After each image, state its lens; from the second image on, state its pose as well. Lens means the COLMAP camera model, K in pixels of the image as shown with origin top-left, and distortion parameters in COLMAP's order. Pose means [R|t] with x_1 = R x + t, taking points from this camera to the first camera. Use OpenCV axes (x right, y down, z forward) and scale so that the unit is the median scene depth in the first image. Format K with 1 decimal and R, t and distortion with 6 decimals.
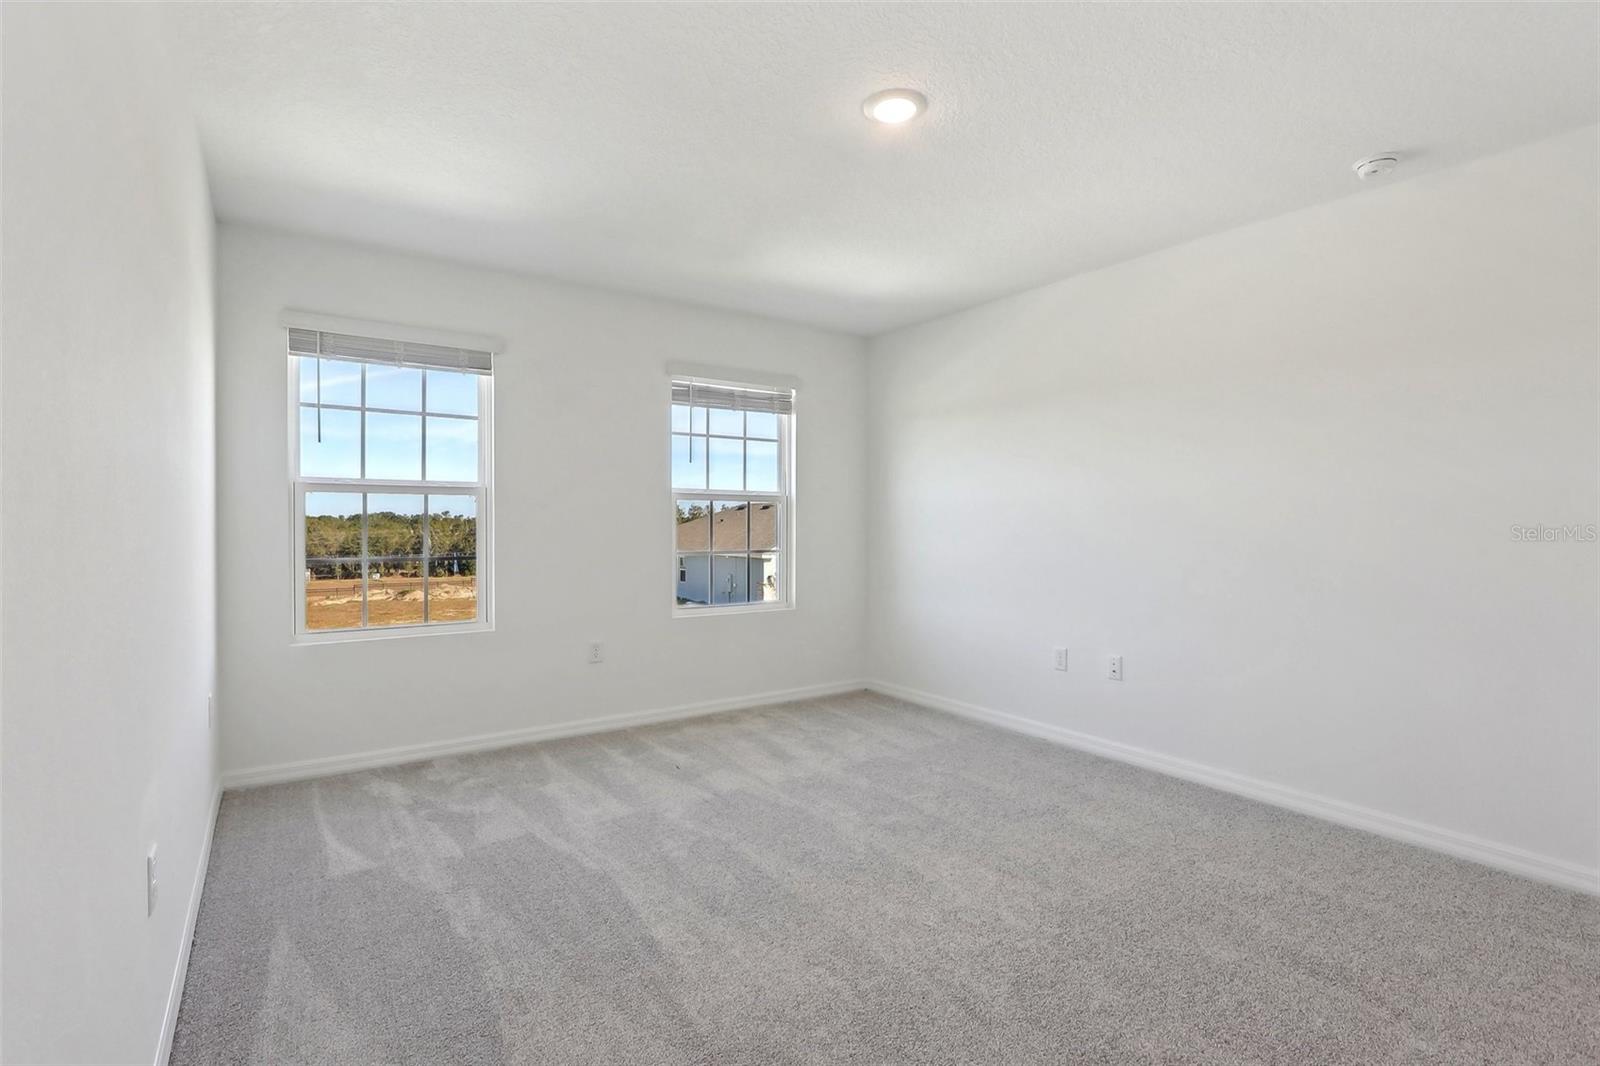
lens RADIAL K [[740.7, 0, 804.8], [0, 740.7, 531.1], [0, 0, 1]] dist [-0.028715, 0.001042]
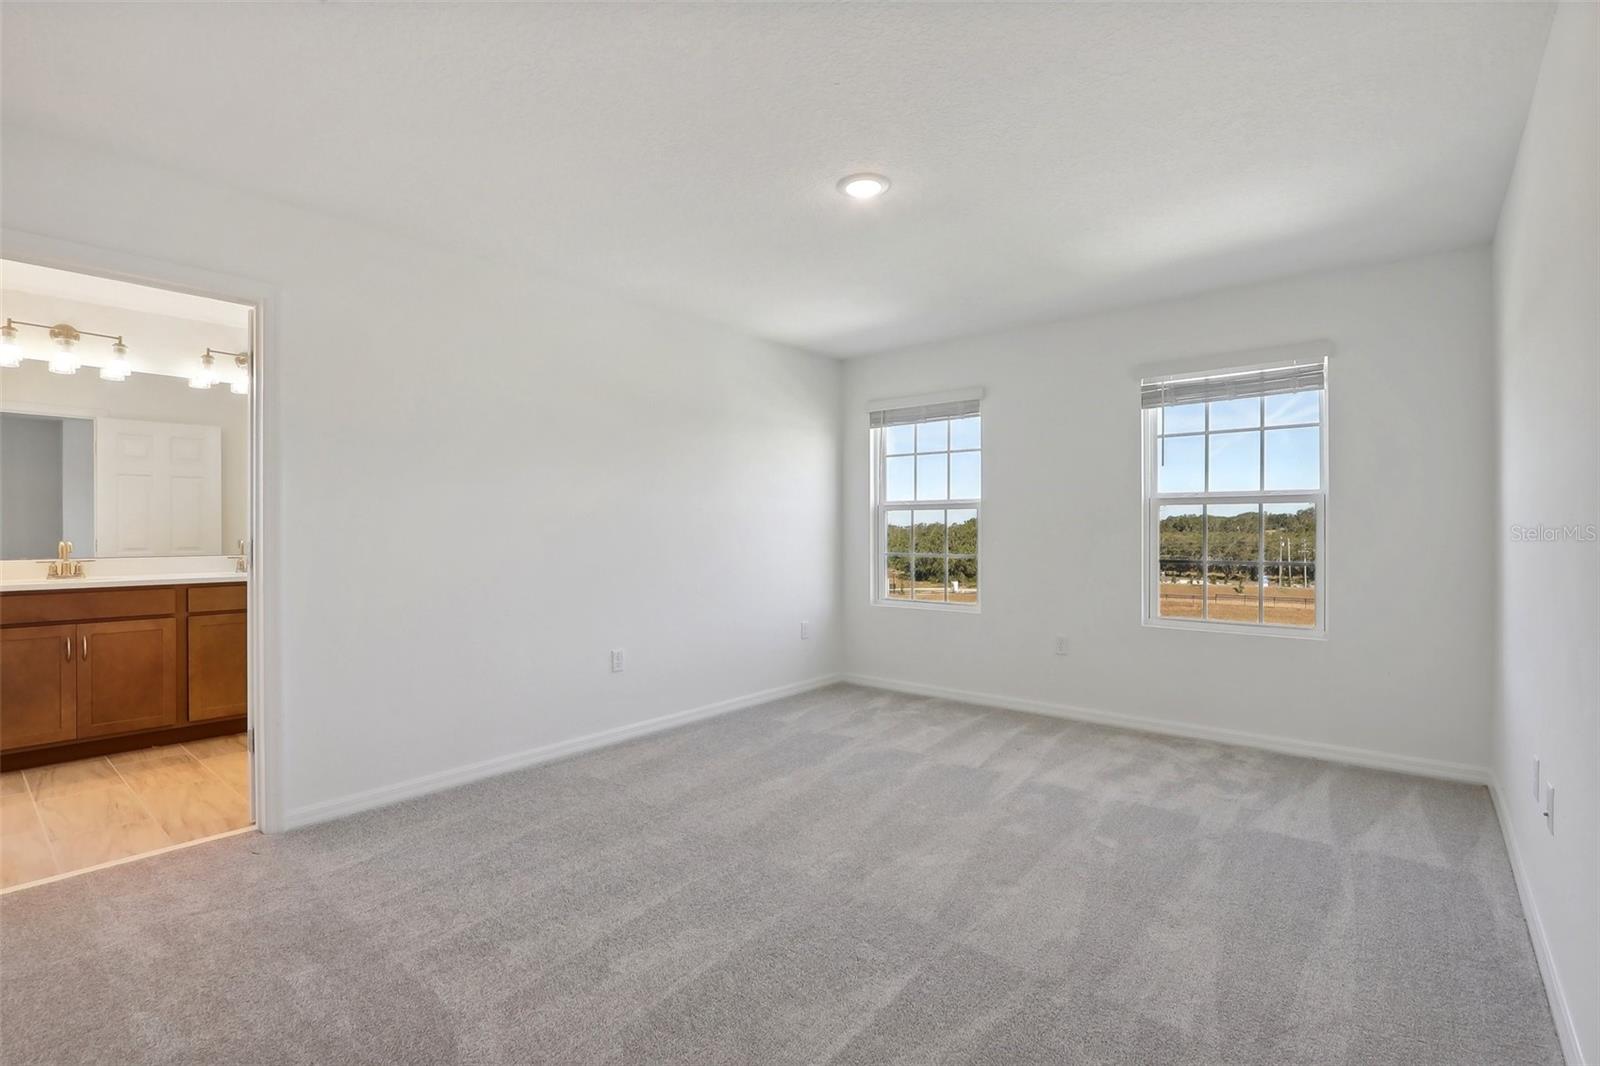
lens RADIAL K [[740.7, 0, 798.5], [0, 740.7, 536.7], [0, 0, 1]] dist [-0.028715, 0.001042]
pose [[0.259938, 0.006807, -0.965601, 0.758358], [-0.008494, 0.999953, 0.004763, -0.002951], [0.965588, 0.006963, 0.259983, 0.357795]]
